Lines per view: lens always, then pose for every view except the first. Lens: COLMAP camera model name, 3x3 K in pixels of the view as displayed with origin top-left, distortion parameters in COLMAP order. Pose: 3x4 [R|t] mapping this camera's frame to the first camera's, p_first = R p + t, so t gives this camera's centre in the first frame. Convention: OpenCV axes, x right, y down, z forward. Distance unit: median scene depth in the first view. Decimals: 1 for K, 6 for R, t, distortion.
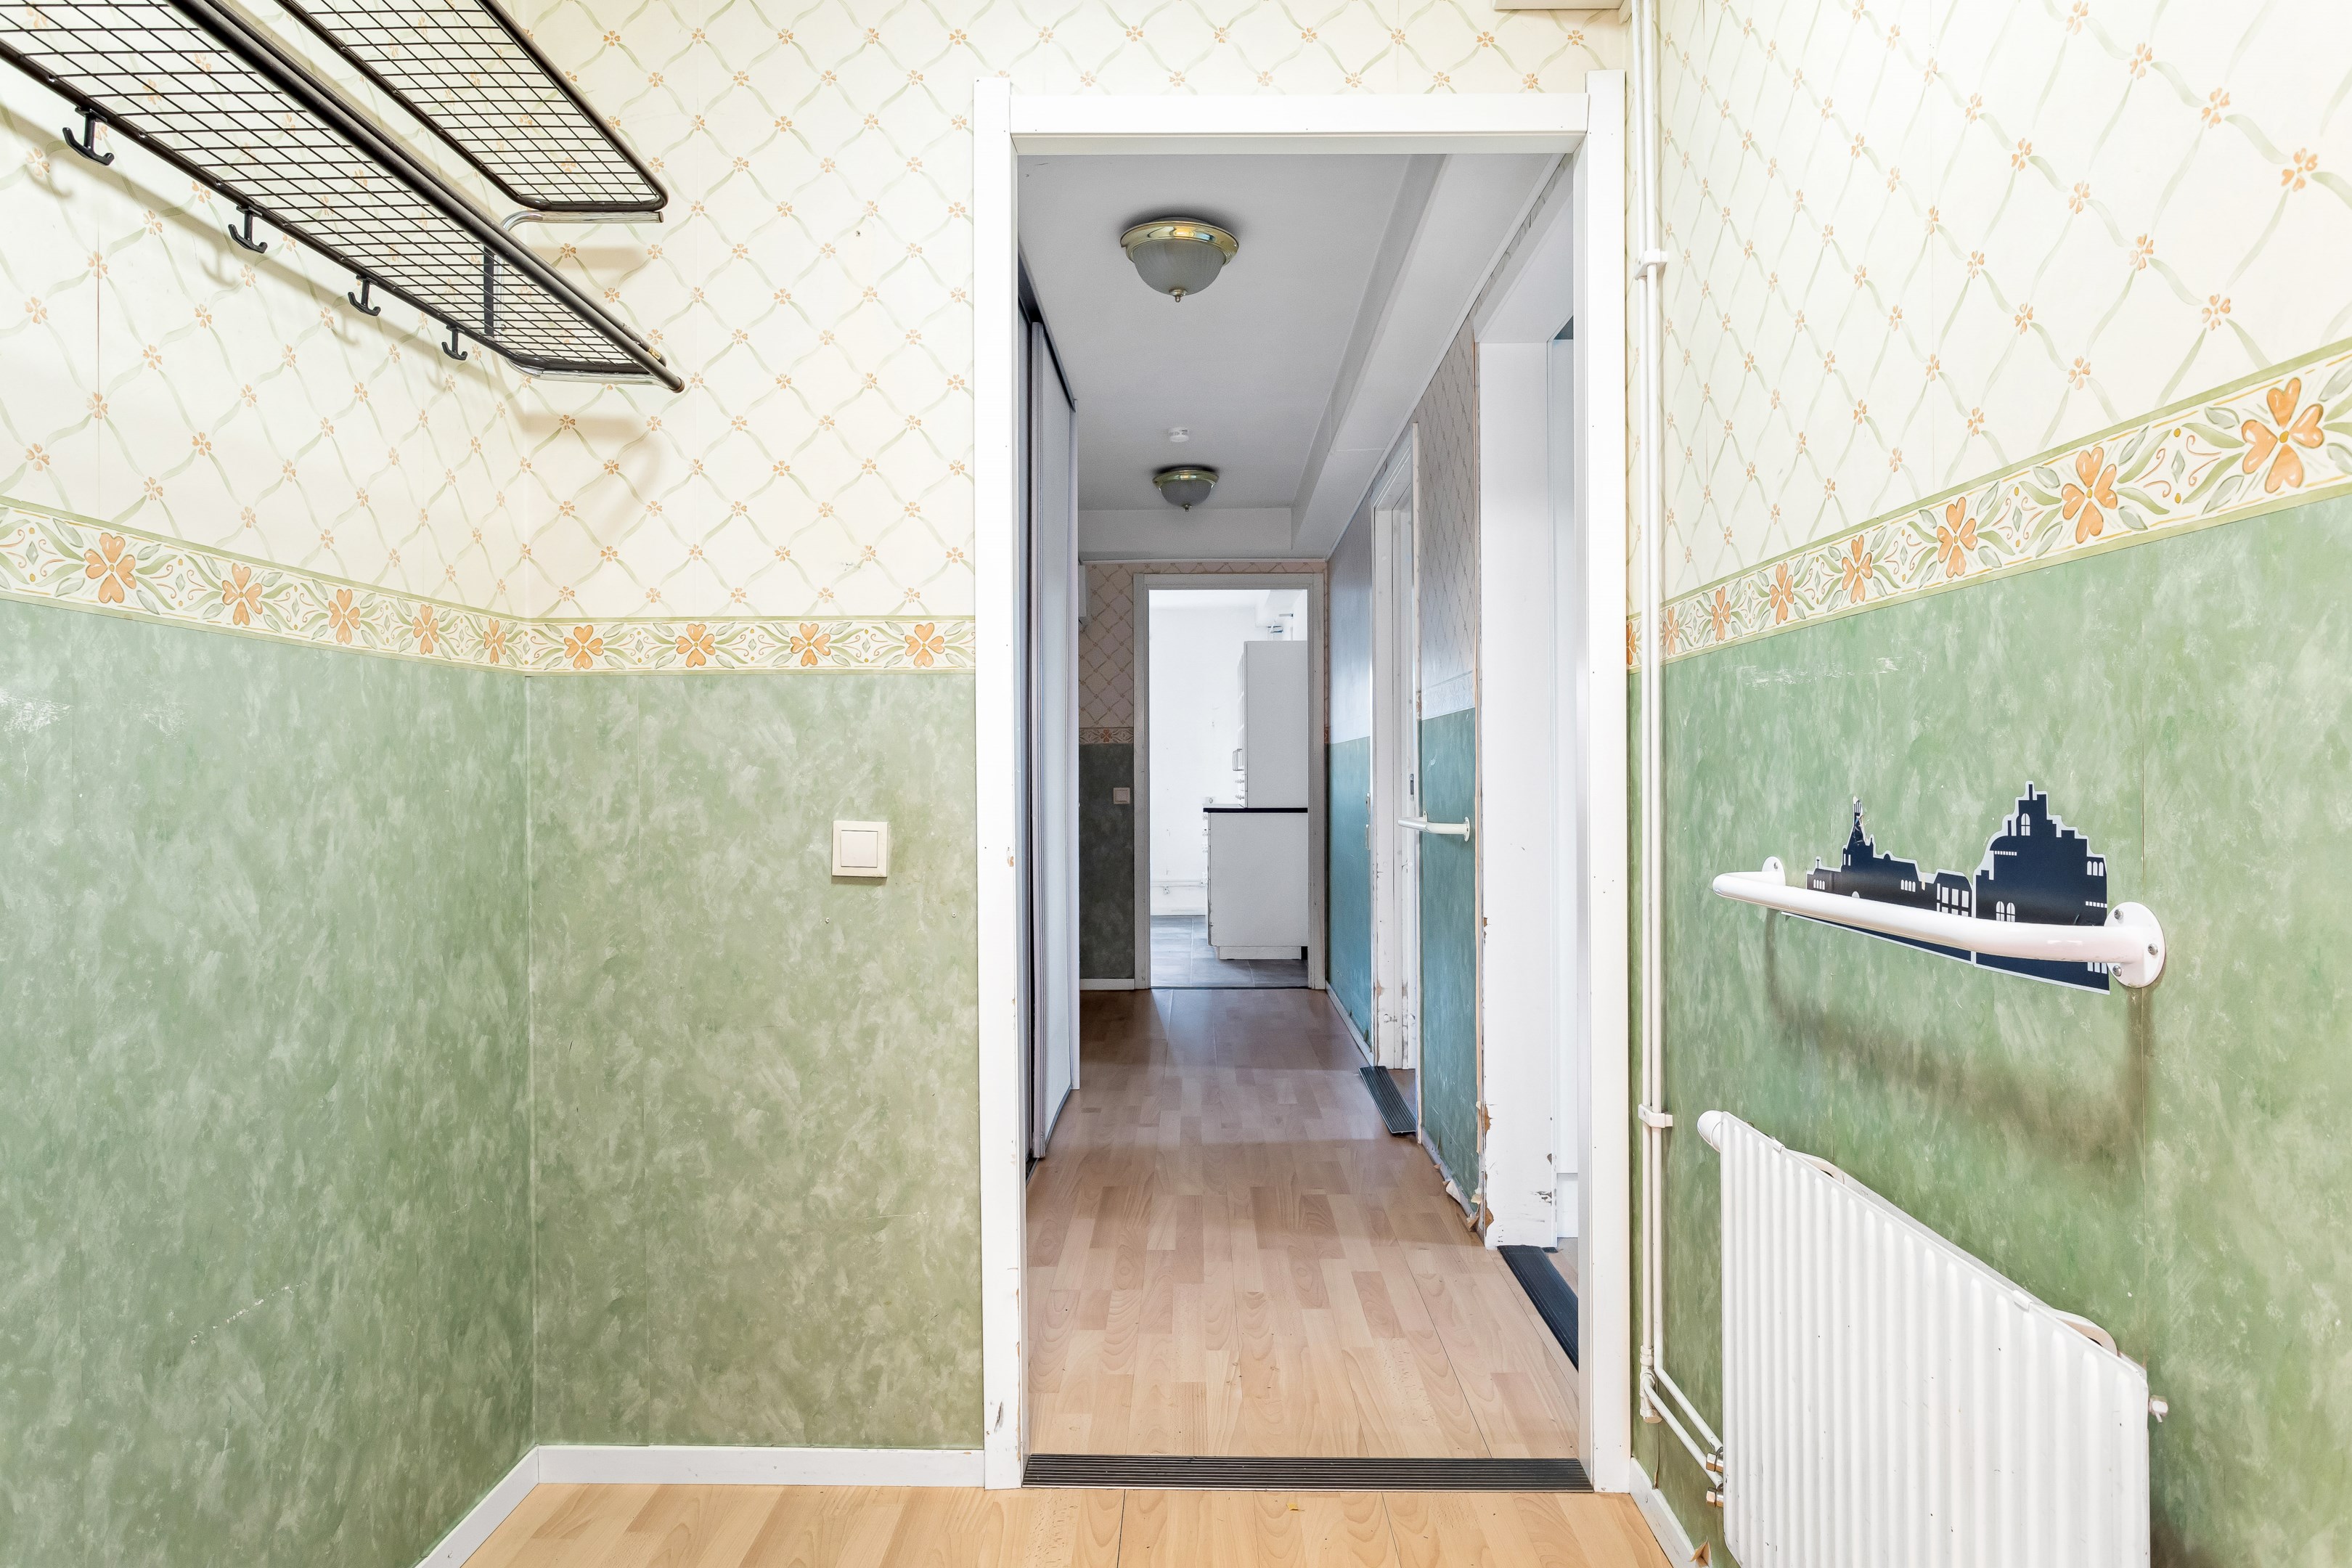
lens RADIAL K [[1409.6, 0, 1176.0], [0, 1409.6, 784.0], [0, 0, 1]] dist [0.003304, 0.000966]
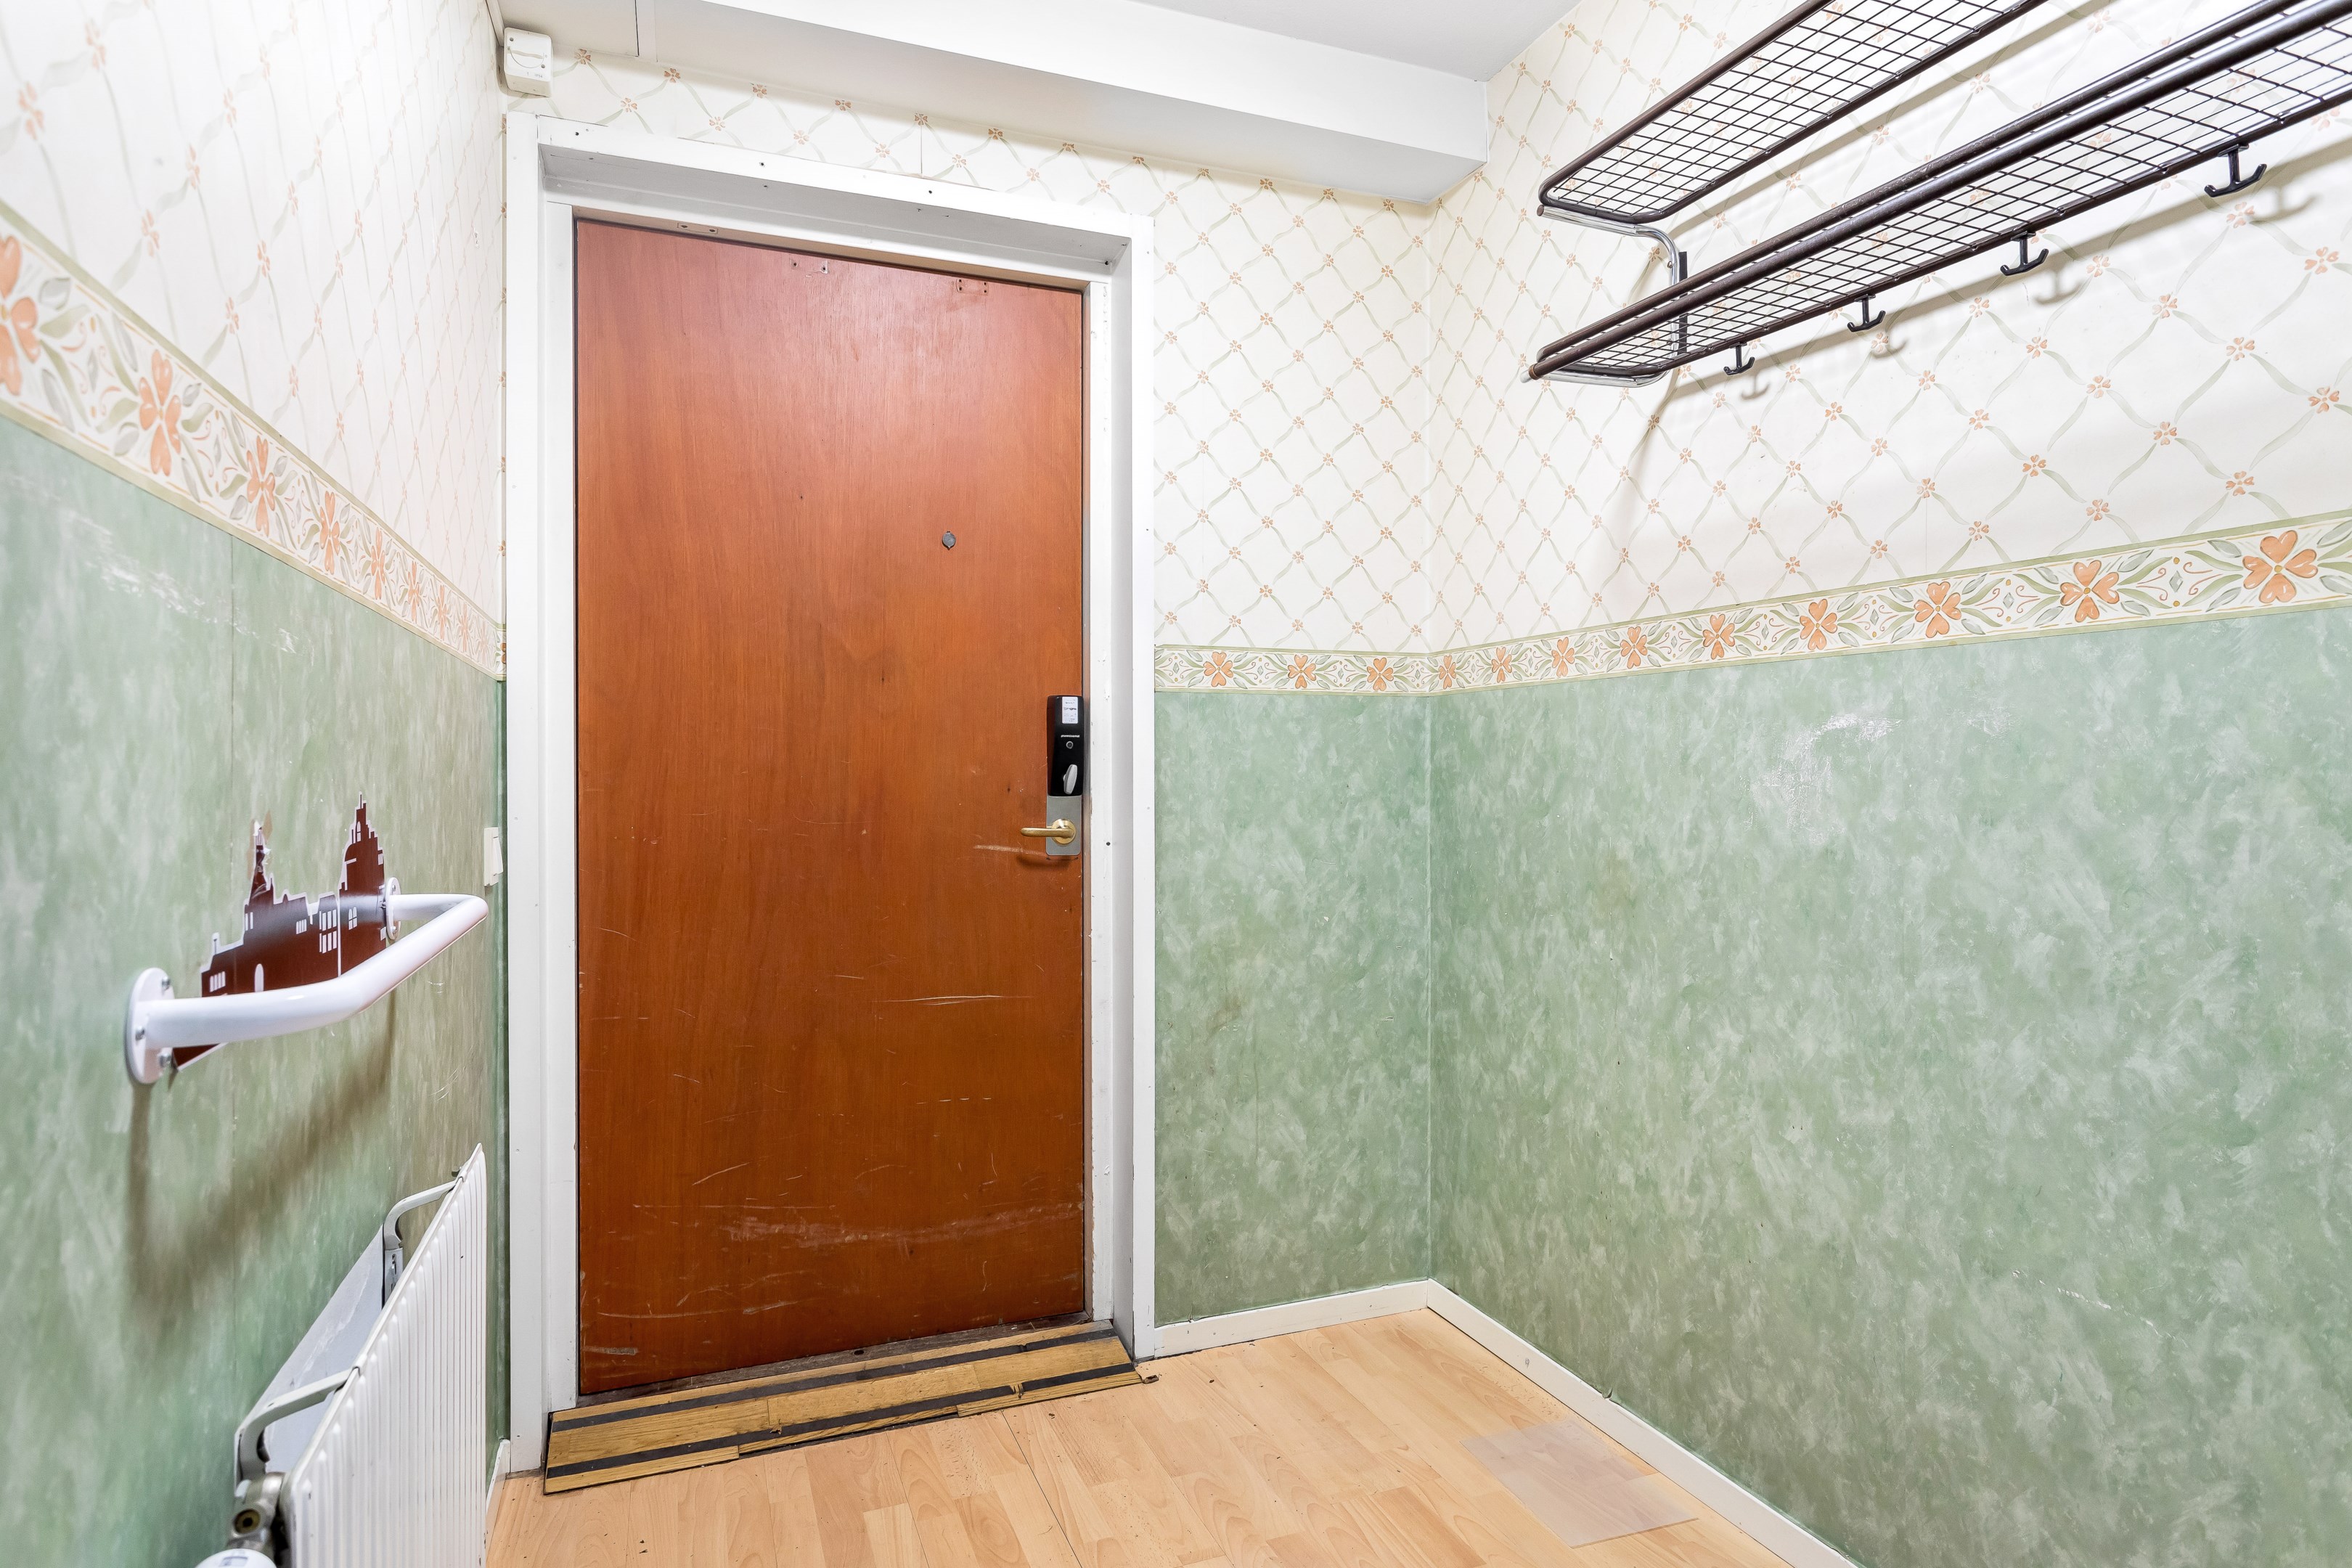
lens RADIAL K [[1282.7, 0, 1176.0], [0, 1282.7, 784.0], [0, 0, 1]] dist [-0.000682, -0.000001]
pose [[-0.928294, 0.011706, -0.371663, 0.303003], [0.006747, 0.999870, 0.014642, -0.014831], [0.371787, 0.011084, -0.928252, 1.720184]]
